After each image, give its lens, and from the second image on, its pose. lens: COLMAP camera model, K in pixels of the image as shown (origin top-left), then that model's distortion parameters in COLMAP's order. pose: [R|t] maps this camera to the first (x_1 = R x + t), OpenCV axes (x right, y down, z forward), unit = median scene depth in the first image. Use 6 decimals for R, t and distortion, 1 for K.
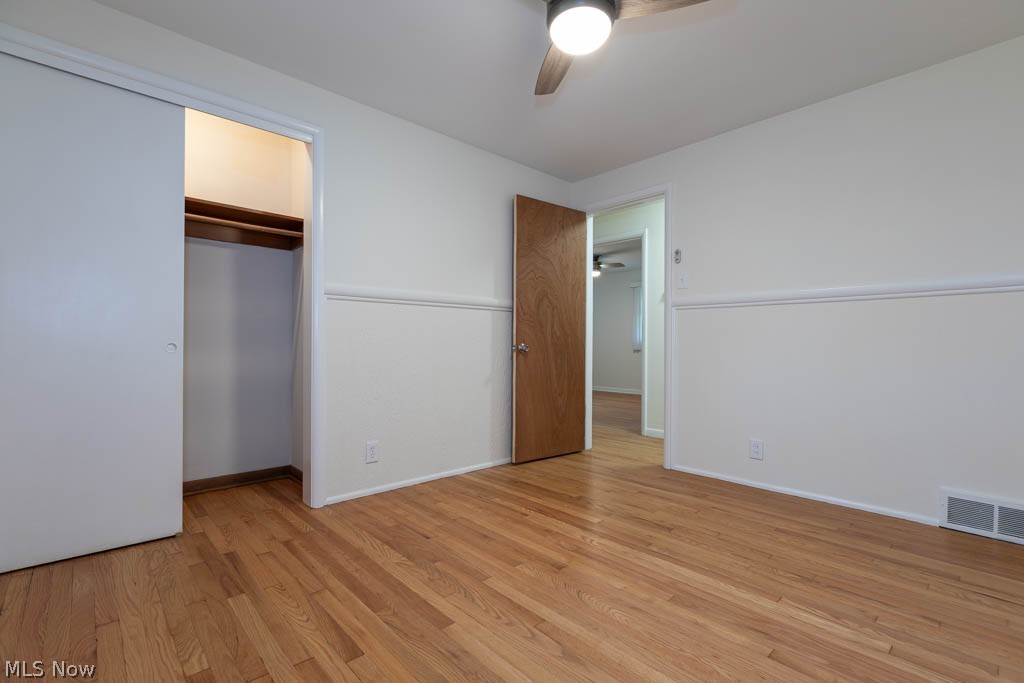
lens RADIAL K [[453.7, 0, 514.5], [0, 453.7, 346.4], [0, 0, 1]] dist [0.002249, -0.000200]
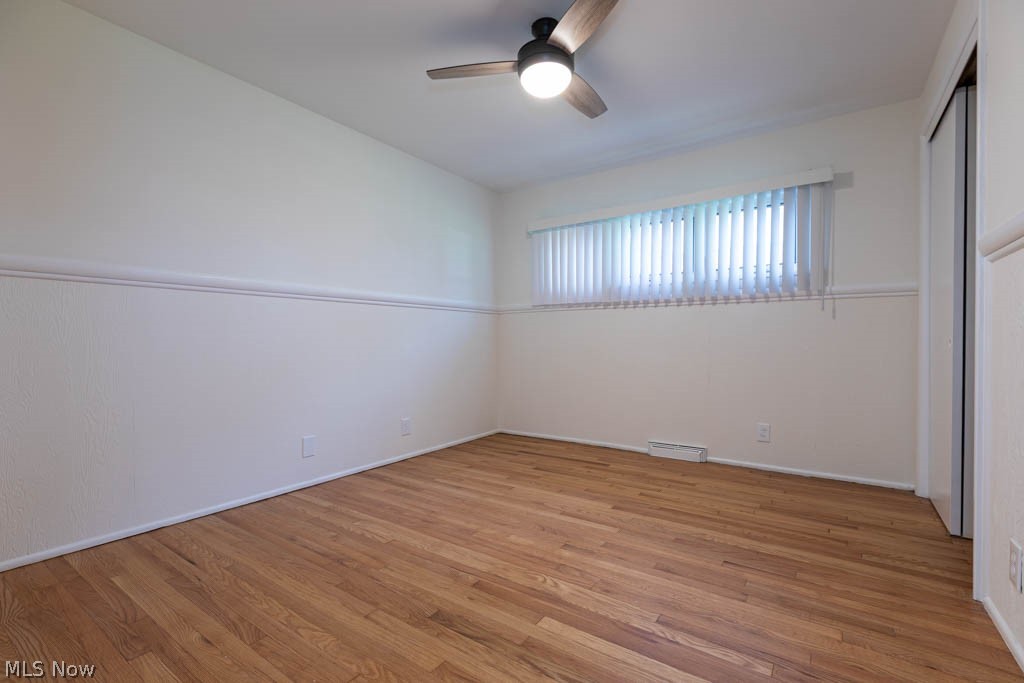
lens RADIAL K [[453.7, 0, 514.5], [0, 453.7, 346.4], [0, 0, 1]] dist [0.002249, -0.000200]
pose [[-0.977572, 0.000200, -0.210603, 0.442183], [-0.001901, 0.999950, 0.009776, 0.000919], [0.210594, 0.009957, -0.977523, 2.000430]]
